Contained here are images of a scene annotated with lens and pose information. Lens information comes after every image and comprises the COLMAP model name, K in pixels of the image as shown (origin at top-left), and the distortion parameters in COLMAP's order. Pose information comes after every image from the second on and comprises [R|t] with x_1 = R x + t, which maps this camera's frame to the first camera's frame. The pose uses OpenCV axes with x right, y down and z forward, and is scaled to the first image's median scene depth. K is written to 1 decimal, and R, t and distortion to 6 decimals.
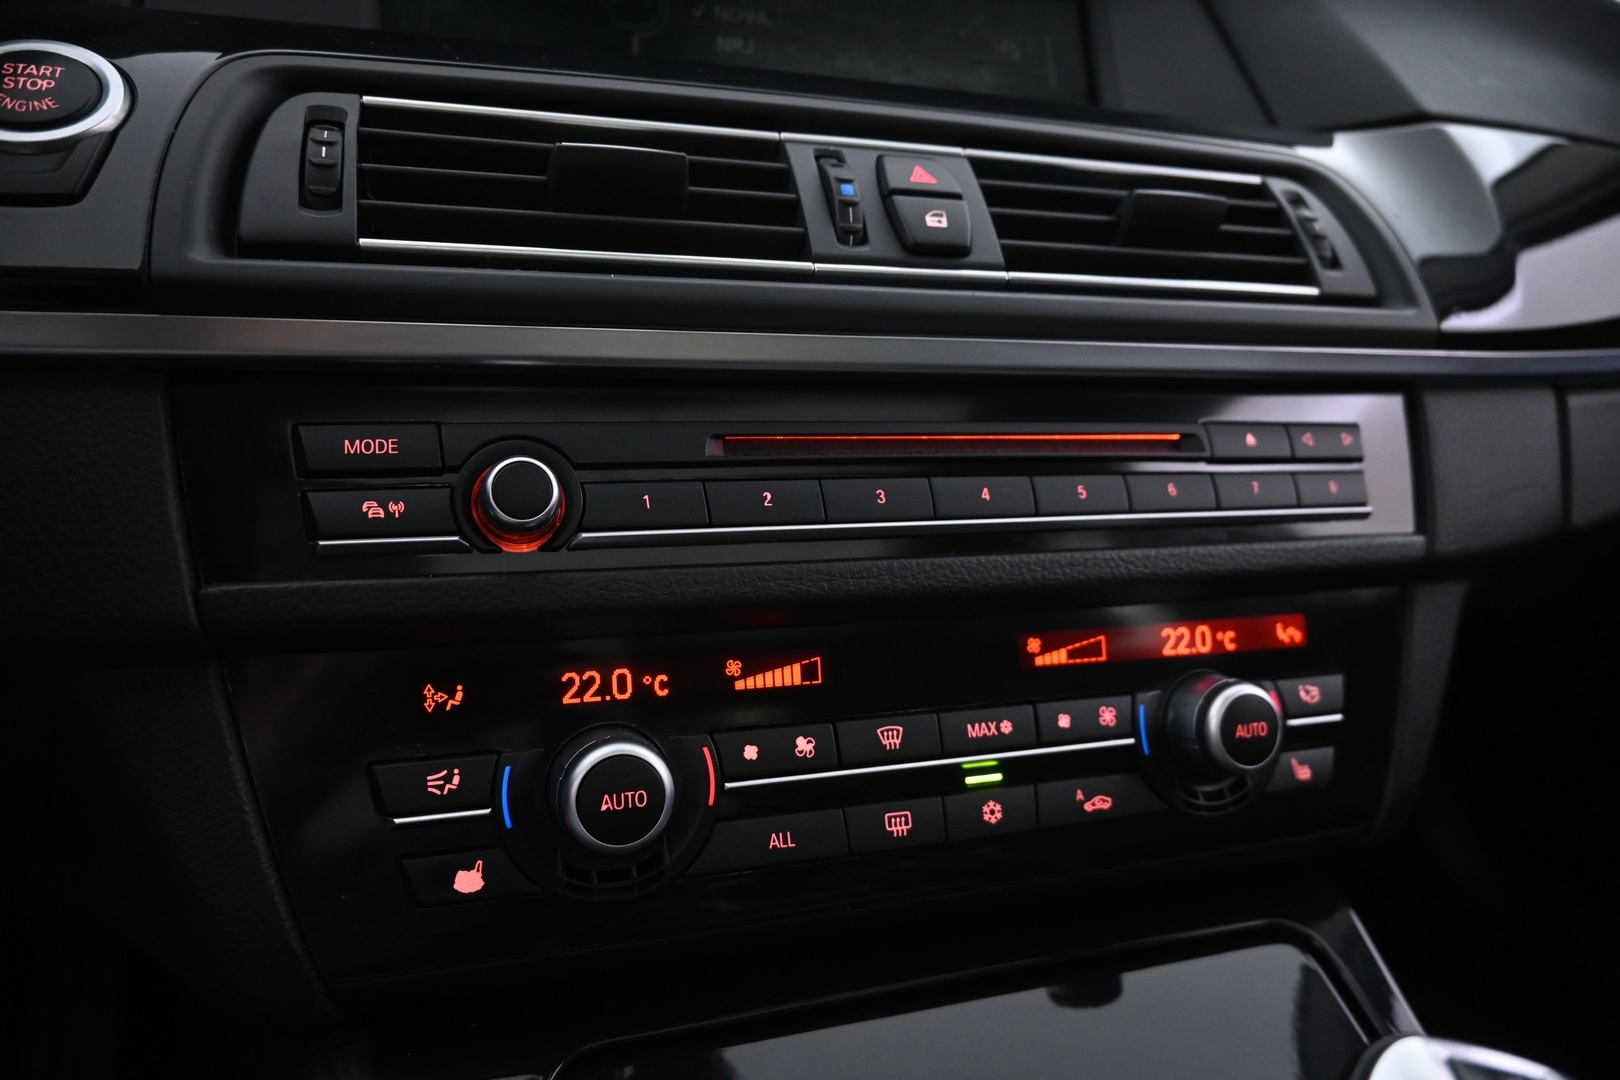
lens RADIAL K [[1115.5, 0, 810.1], [0, 1115.5, 540.1], [0, 0, 1]] dist [-0.007650, 0.001698]
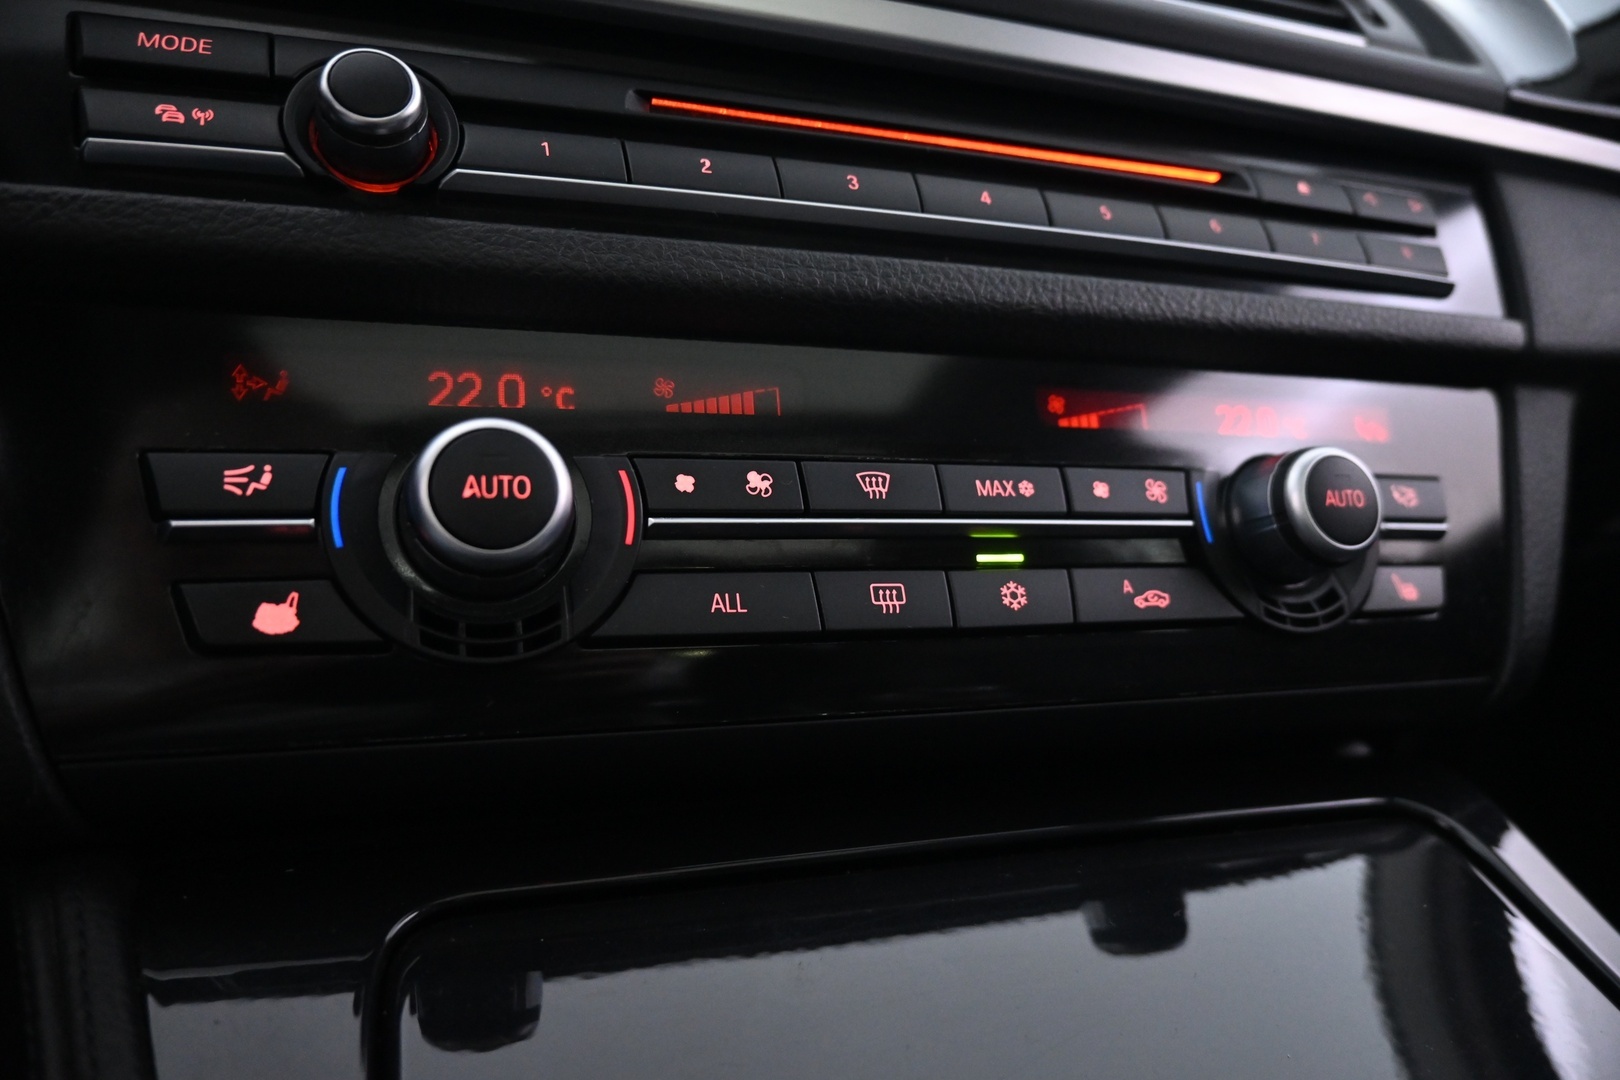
lens RADIAL K [[1115.5, 0, 810.3], [0, 1115.5, 543.5], [0, 0, 1]] dist [-0.007650, 0.001698]
pose [[0.999768, -0.019975, 0.008012, 0.021688], [0.020941, 0.988770, -0.147971, 0.318517], [-0.004966, 0.148104, 0.988959, 0.256052]]
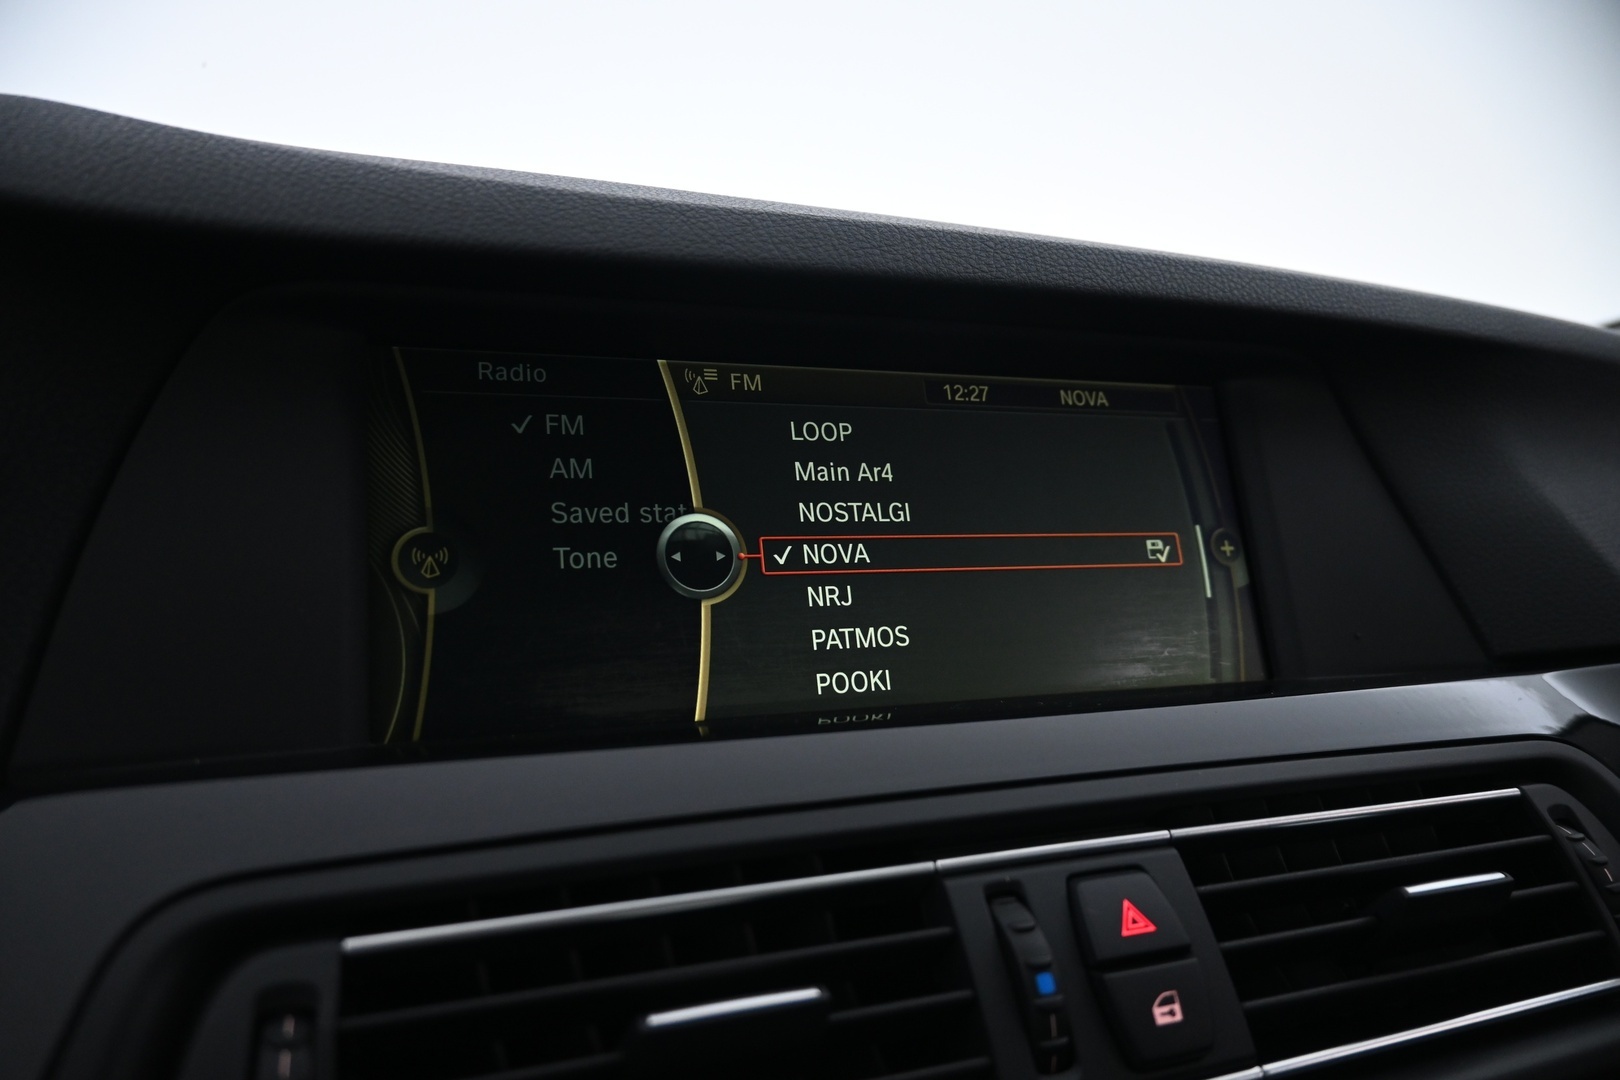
lens RADIAL K [[1115.5, 0, 815.4], [0, 1115.5, 535.8], [0, 0, 1]] dist [-0.007650, 0.001698]
pose [[0.999360, -0.002779, 0.035669, -0.134365], [0.005764, 0.996461, -0.083859, -0.536216], [-0.035310, 0.084011, 0.995839, 0.288879]]
